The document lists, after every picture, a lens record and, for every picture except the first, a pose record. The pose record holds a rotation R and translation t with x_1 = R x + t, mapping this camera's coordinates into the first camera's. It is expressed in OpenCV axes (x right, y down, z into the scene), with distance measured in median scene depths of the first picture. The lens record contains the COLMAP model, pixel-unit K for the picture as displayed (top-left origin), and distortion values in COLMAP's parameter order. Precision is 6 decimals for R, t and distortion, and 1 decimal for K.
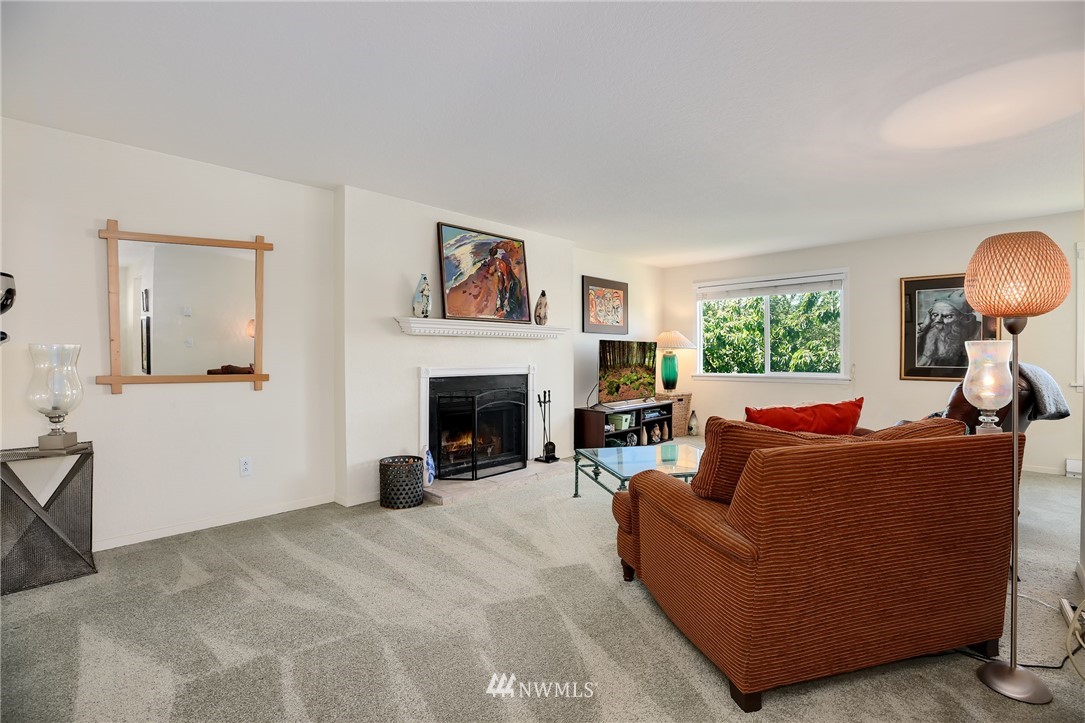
lens RADIAL K [[494.3, 0, 549.1], [0, 494.3, 358.4], [0, 0, 1]] dist [-0.031408, 0.005804]
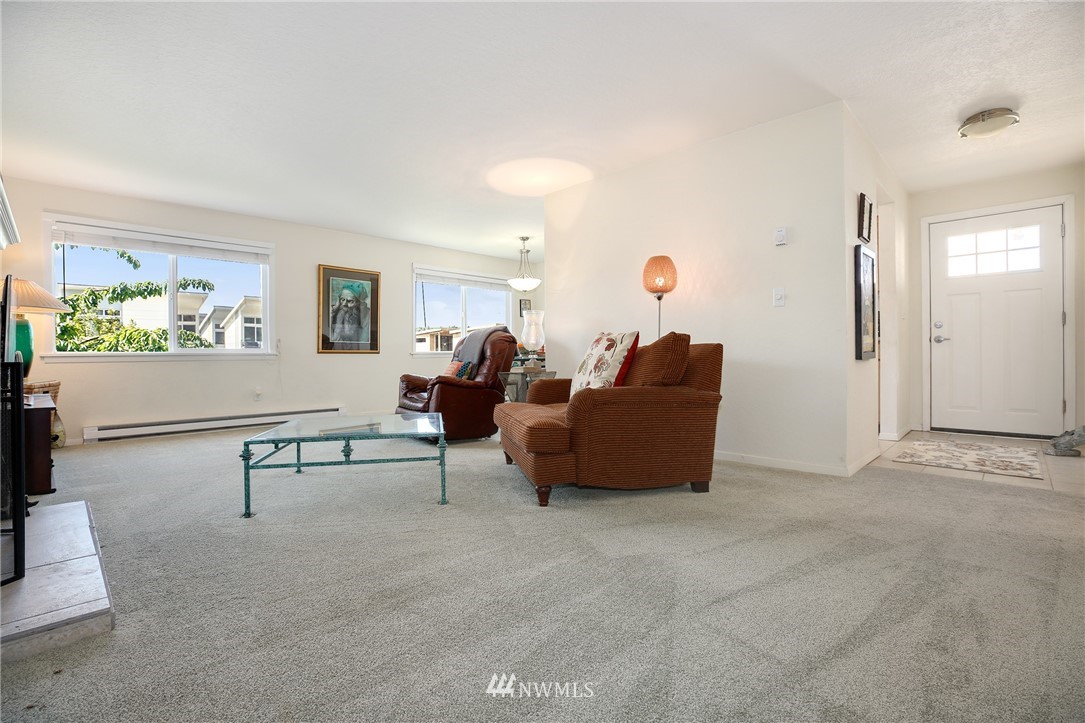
lens RADIAL K [[494.3, 0, 545.9], [0, 494.3, 357.9], [0, 0, 1]] dist [-0.031408, 0.005804]
pose [[0.011246, -0.001418, 0.999936, -0.438940], [0.019304, 0.999813, 0.001201, 0.066320], [-0.999750, 0.019290, 0.011271, 0.474931]]
